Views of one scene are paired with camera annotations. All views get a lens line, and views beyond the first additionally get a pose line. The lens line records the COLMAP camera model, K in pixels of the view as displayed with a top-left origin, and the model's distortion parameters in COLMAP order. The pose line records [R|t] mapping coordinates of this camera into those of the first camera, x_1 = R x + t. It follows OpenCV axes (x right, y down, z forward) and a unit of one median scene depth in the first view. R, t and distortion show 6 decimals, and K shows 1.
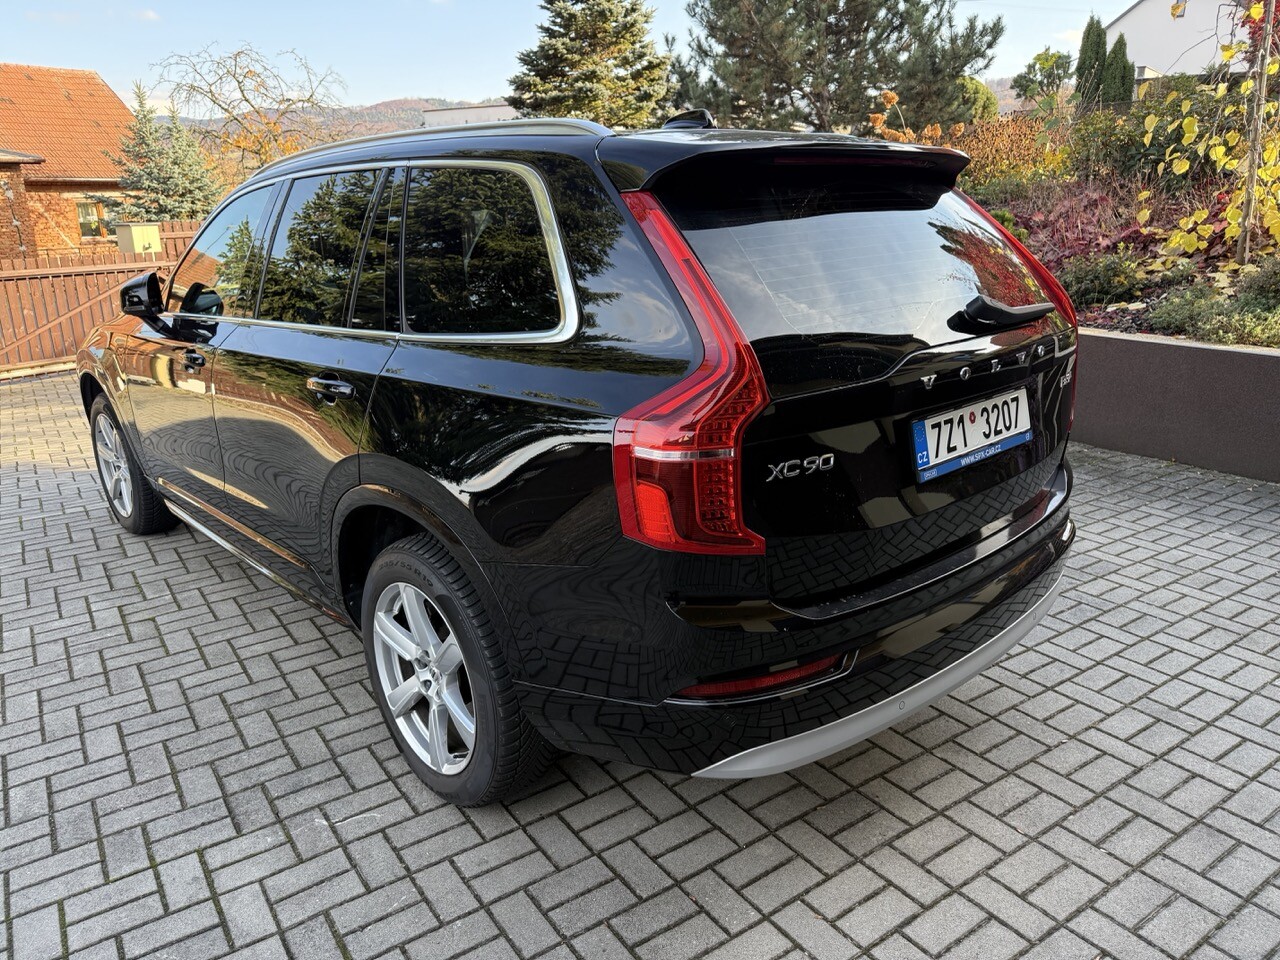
lens RADIAL K [[901.3, 0, 637.8], [0, 901.3, 492.5], [0, 0, 1]] dist [0.036044, -0.041907]
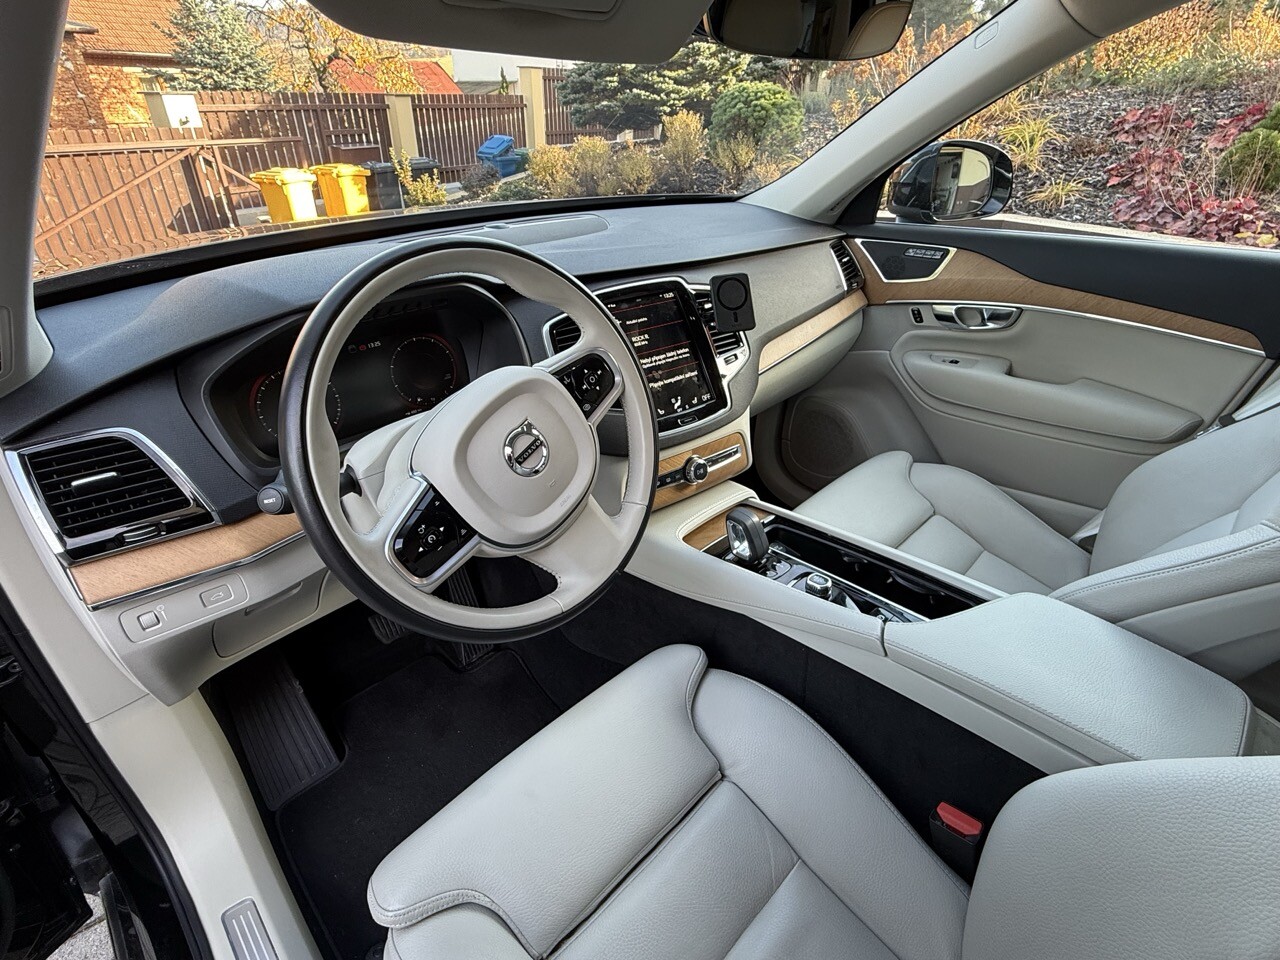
lens RADIAL K [[629.4, 0, 633.3], [0, 629.4, 482.8], [0, 0, 1]] dist [-0.000579, -0.000364]
pose [[0.999051, 0.005643, 0.043190, -0.383090], [-0.015697, 0.971590, 0.236151, -0.242276], [-0.040630, -0.236604, 0.970756, 0.929048]]
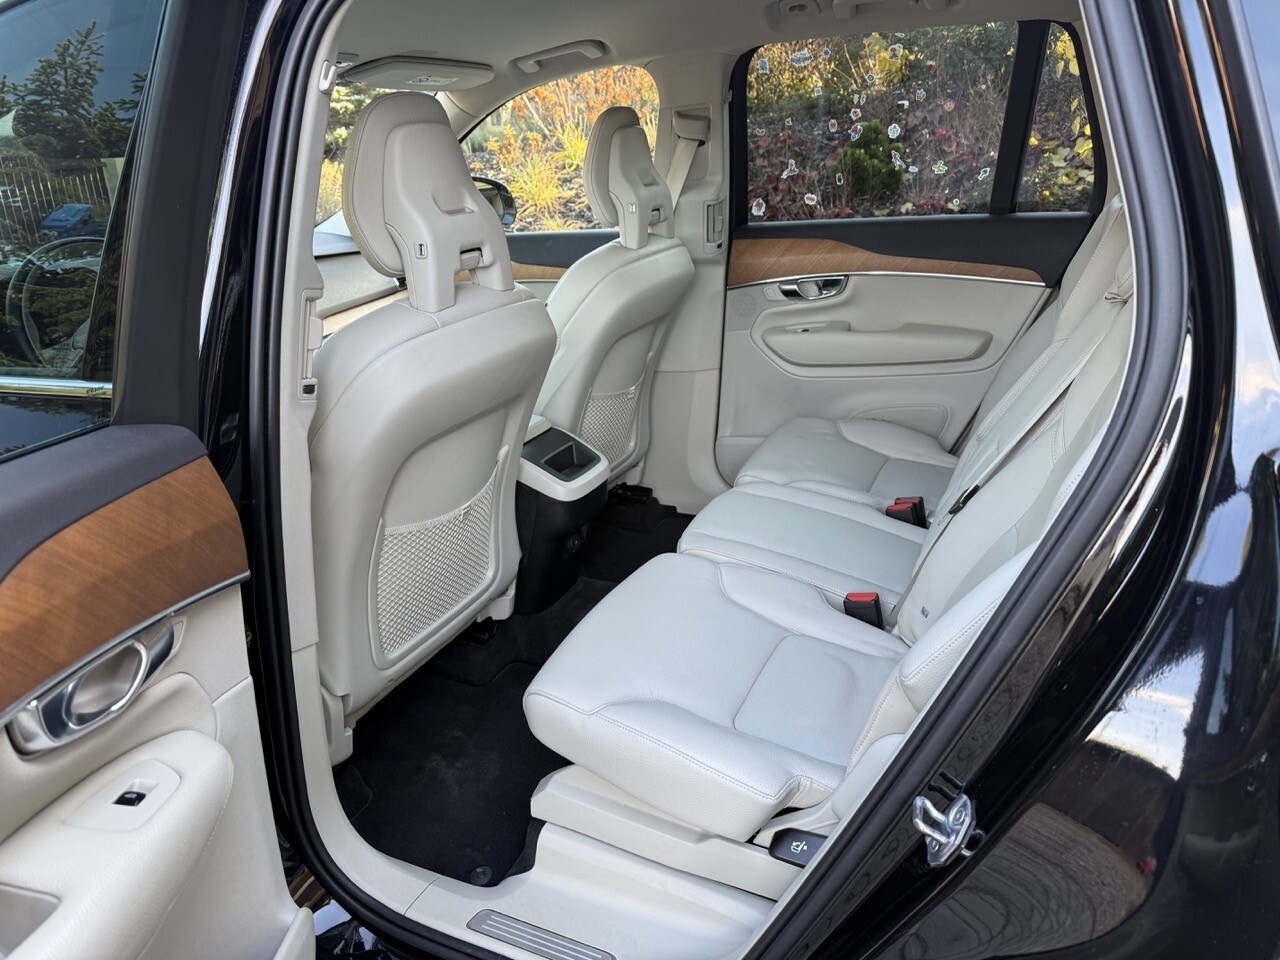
lens RADIAL K [[887.6, 0, 639.2], [0, 887.6, 487.6], [0, 0, 1]] dist [0.173015, -0.328306]
pose [[0.922991, -0.151186, 0.353878, -0.342866], [0.130743, 0.988091, 0.081130, -0.138320], [-0.361930, -0.028615, 0.931766, 0.563877]]
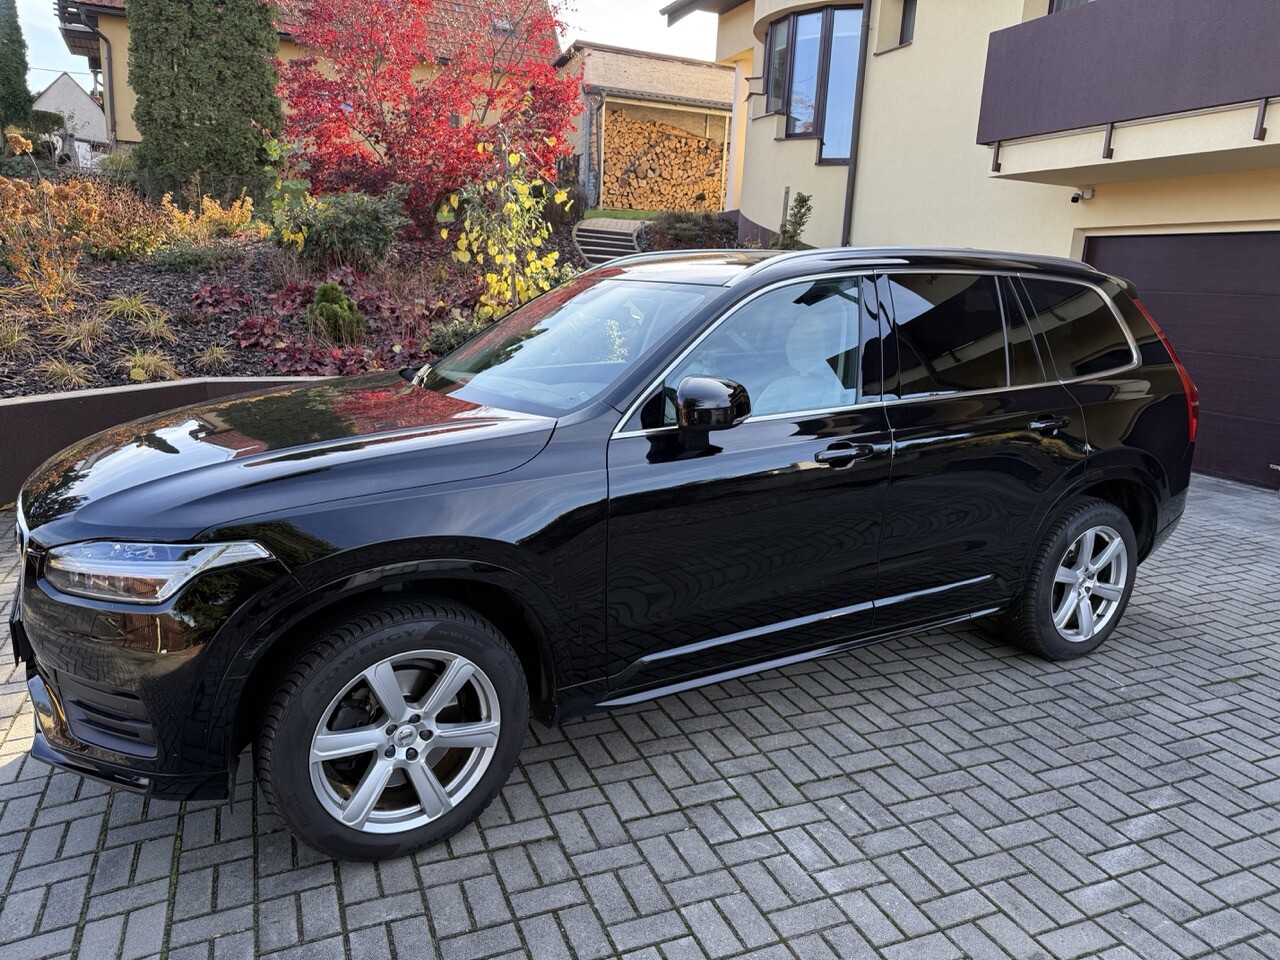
lens RADIAL K [[900.2, 0, 651.6], [0, 900.2, 502.0], [0, 0, 1]] dist [0.029274, -0.038292]
pose [[0.204726, -0.211433, 0.955711, -1.338559], [0.261846, 0.952637, 0.154662, -0.272608], [-0.943146, 0.218585, 0.250392, 0.906011]]
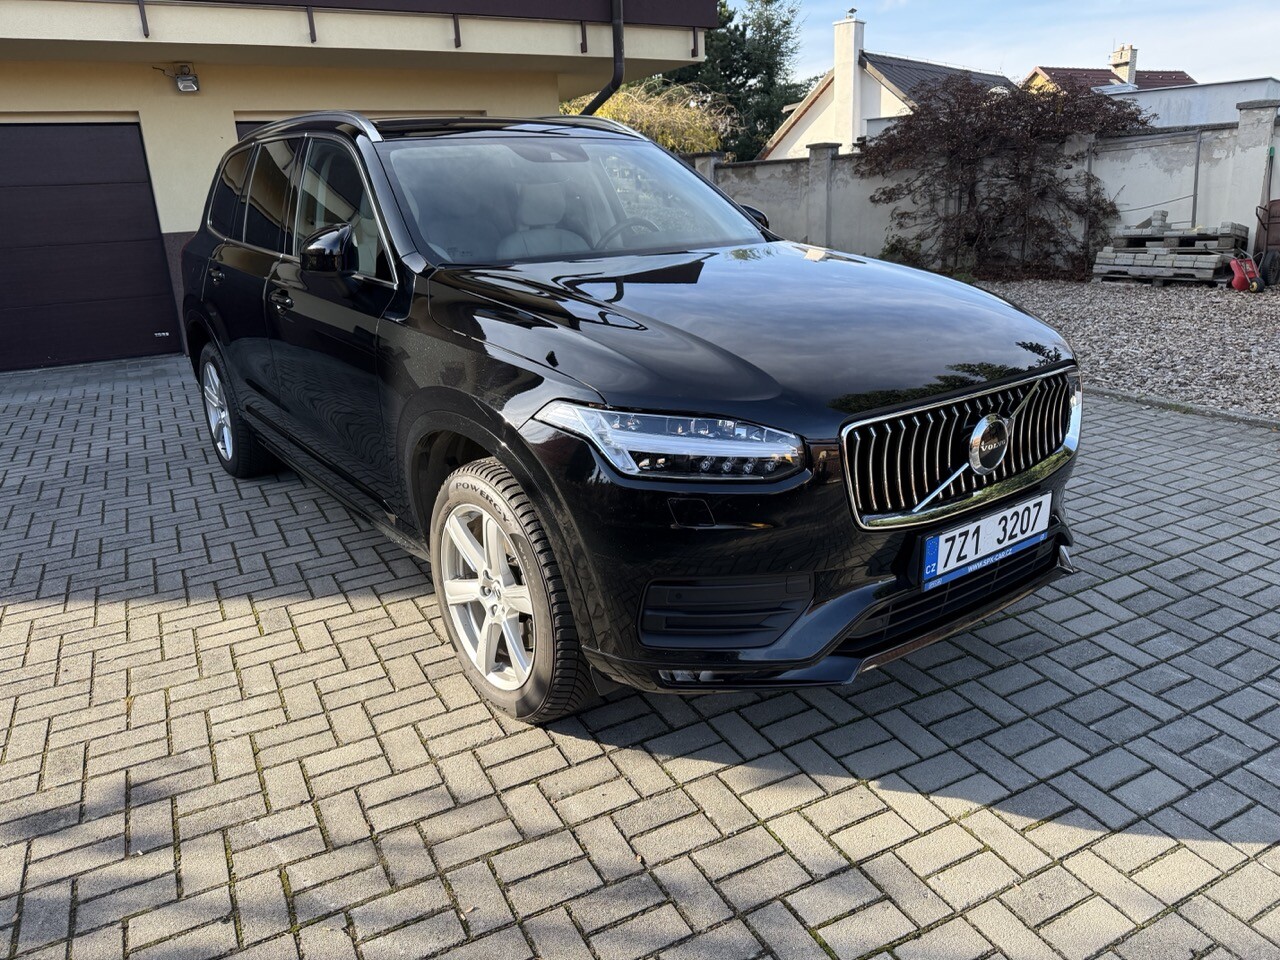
lens RADIAL K [[901.3, 0, 637.8], [0, 901.3, 492.5], [0, 0, 1]] dist [0.036044, -0.041907]
pose [[-0.992750, 0.024845, 0.117603, -0.557115], [0.089833, 0.803418, 0.588599, -0.625402], [-0.079861, 0.594896, -0.799825, 2.145534]]
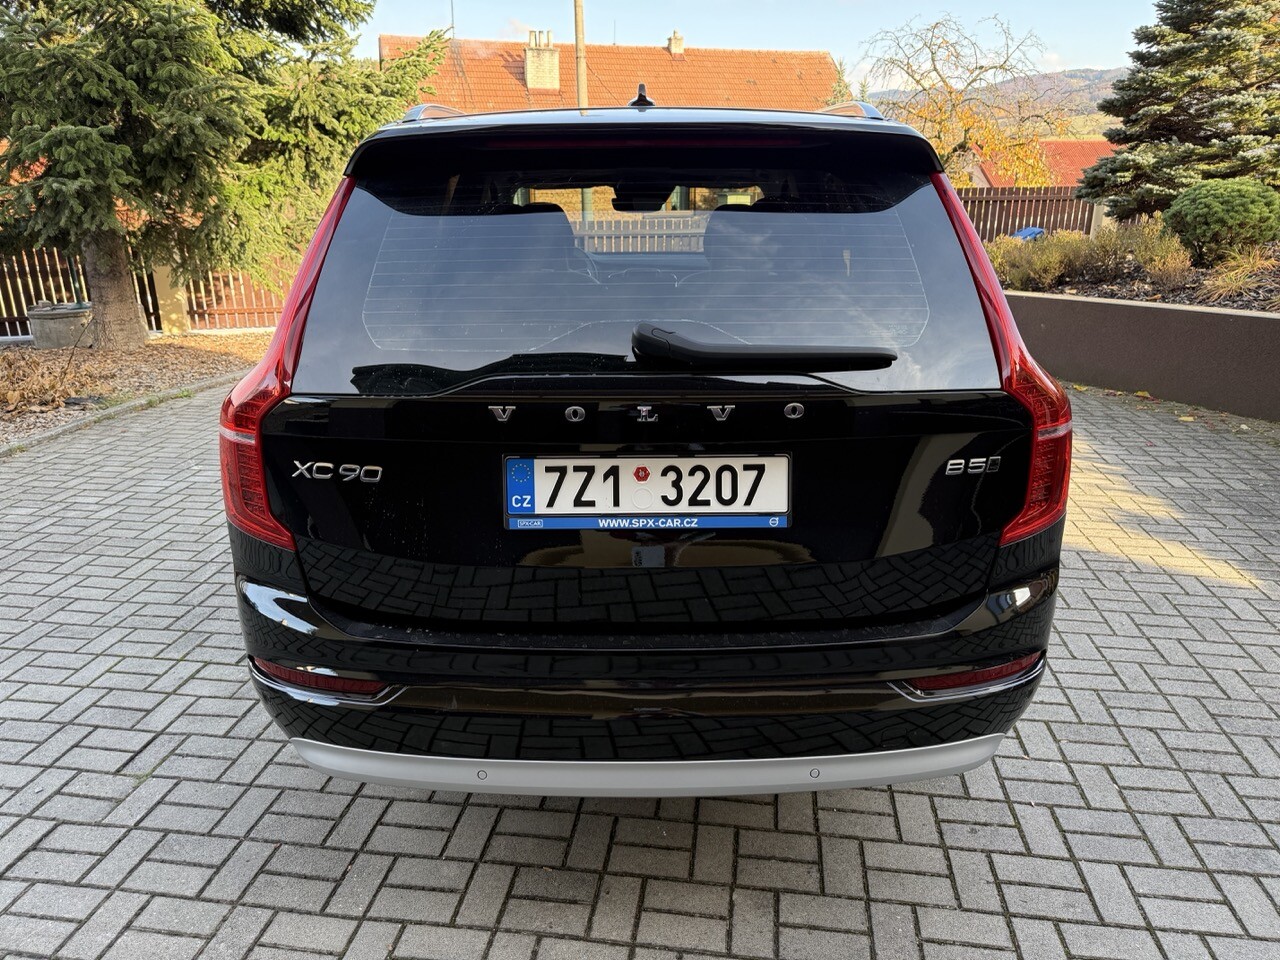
lens RADIAL K [[913.0, 0, 636.7], [0, 913.0, 456.4], [0, 0, 1]] dist [0.006441, -0.003768]
pose [[0.737776, 0.211107, -0.641187, 0.519351], [-0.213604, 0.974043, 0.074917, -0.092721], [0.640359, 0.081688, 0.763719, 0.226880]]
